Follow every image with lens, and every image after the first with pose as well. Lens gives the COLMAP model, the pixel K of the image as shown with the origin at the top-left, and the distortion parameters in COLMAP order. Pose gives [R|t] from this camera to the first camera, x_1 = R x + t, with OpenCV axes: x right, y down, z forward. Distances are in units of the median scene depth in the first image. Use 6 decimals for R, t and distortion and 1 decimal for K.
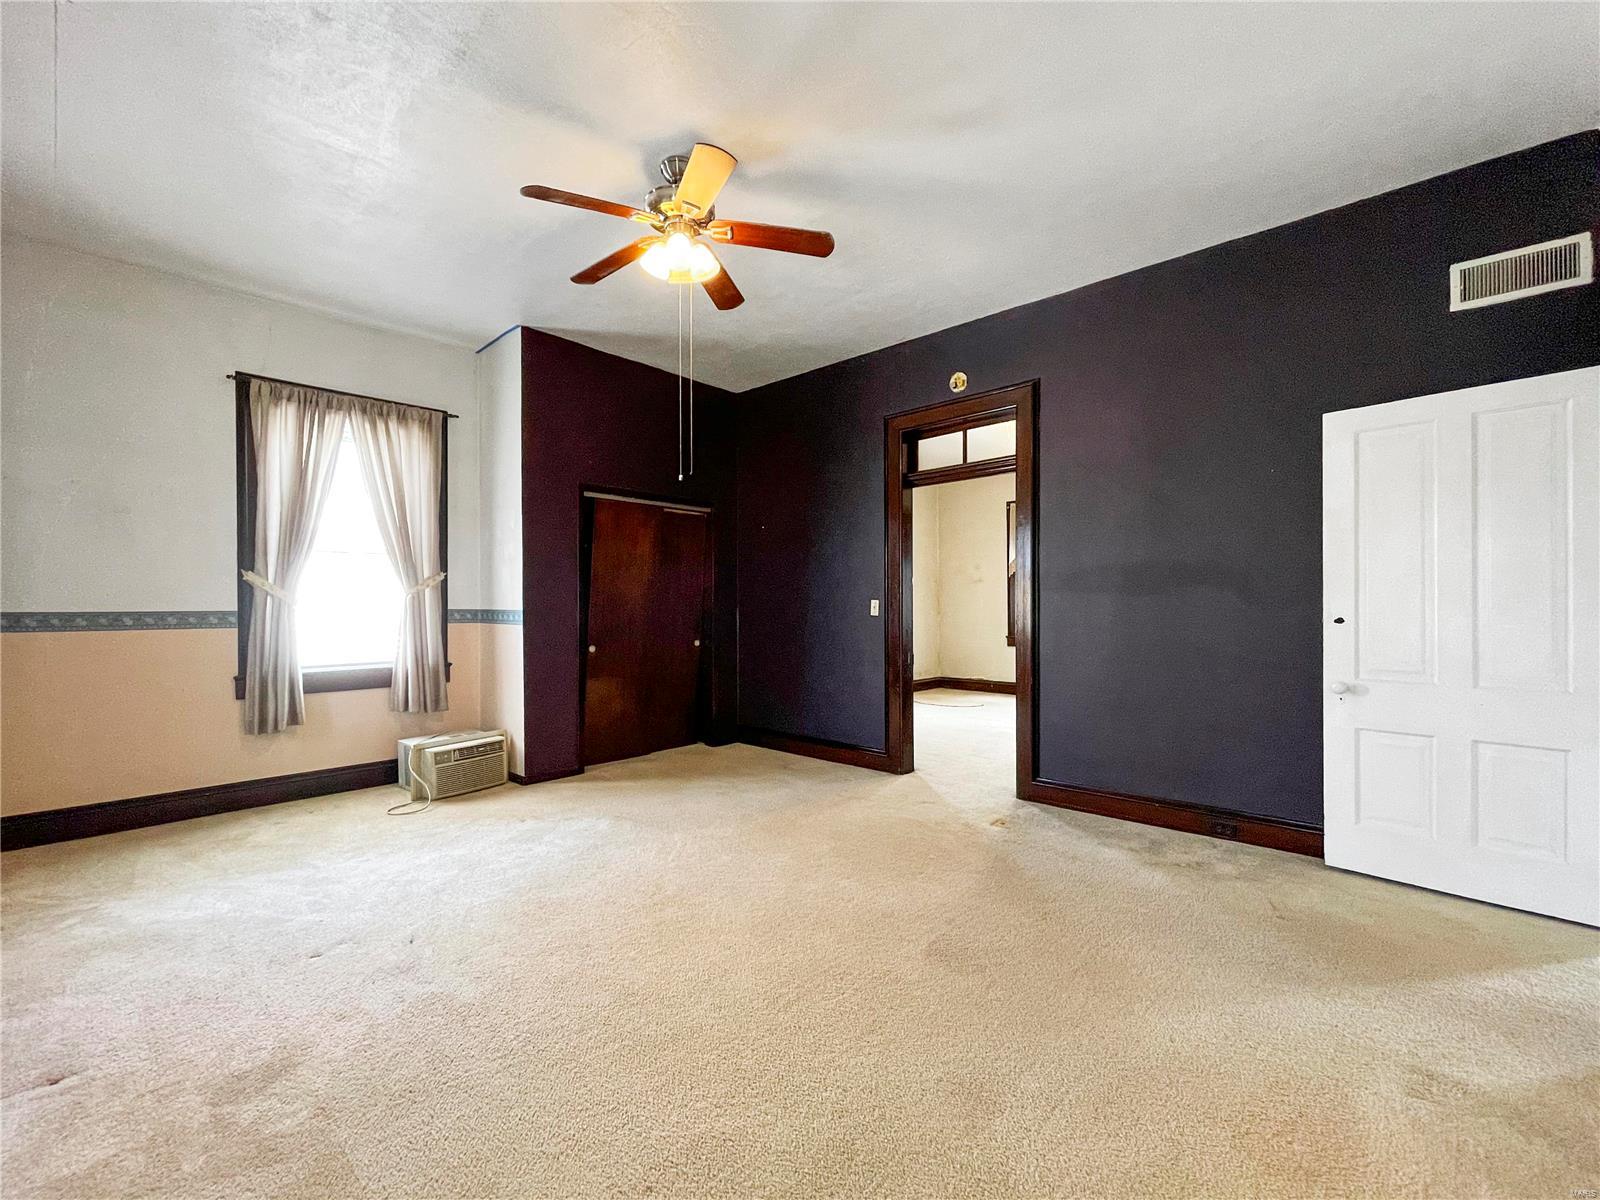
lens RADIAL K [[666.6, 0, 795.8], [0, 666.6, 610.5], [0, 0, 1]] dist [-0.002543, -0.000292]
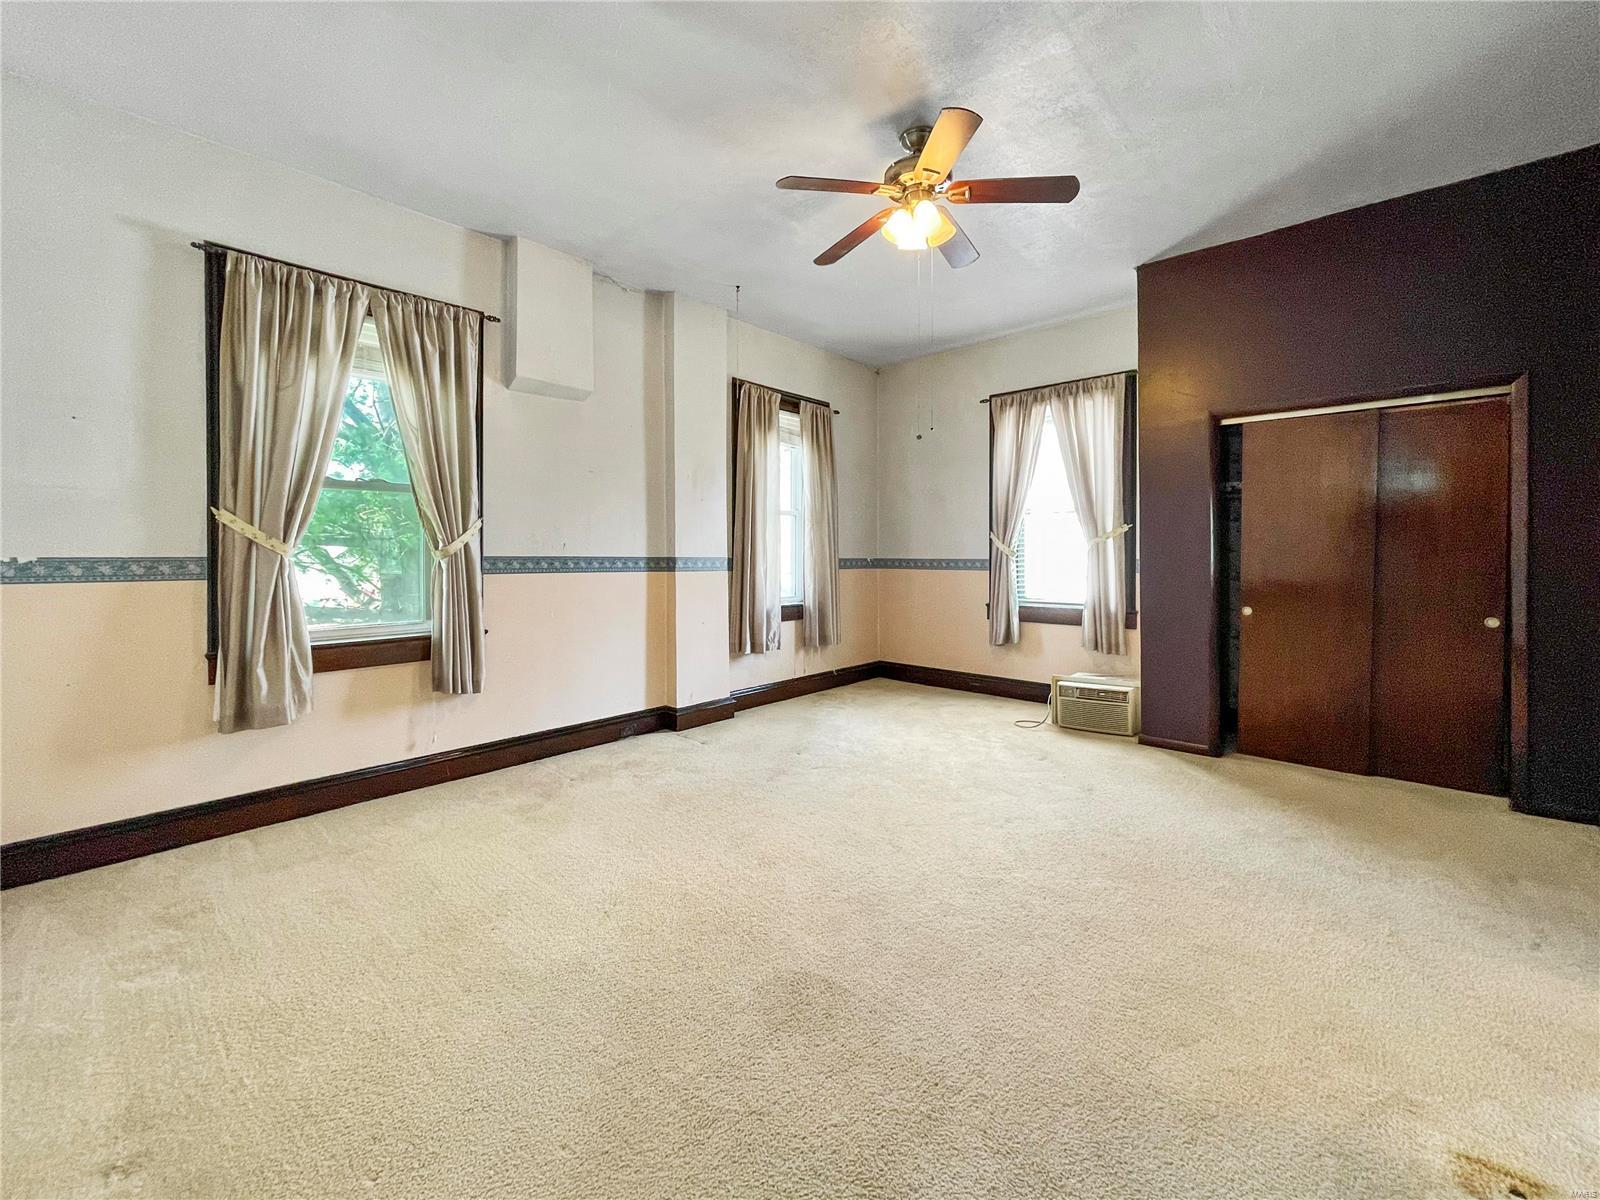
lens RADIAL K [[653.4, 0, 795.3], [0, 653.4, 558.5], [0, 0, 1]] dist [0.000074, 0.000031]
pose [[0.005235, 0.012486, -0.999908, 0.549402], [-0.004666, 0.999911, 0.012462, -0.014844], [0.999975, 0.004600, 0.005293, 0.518184]]
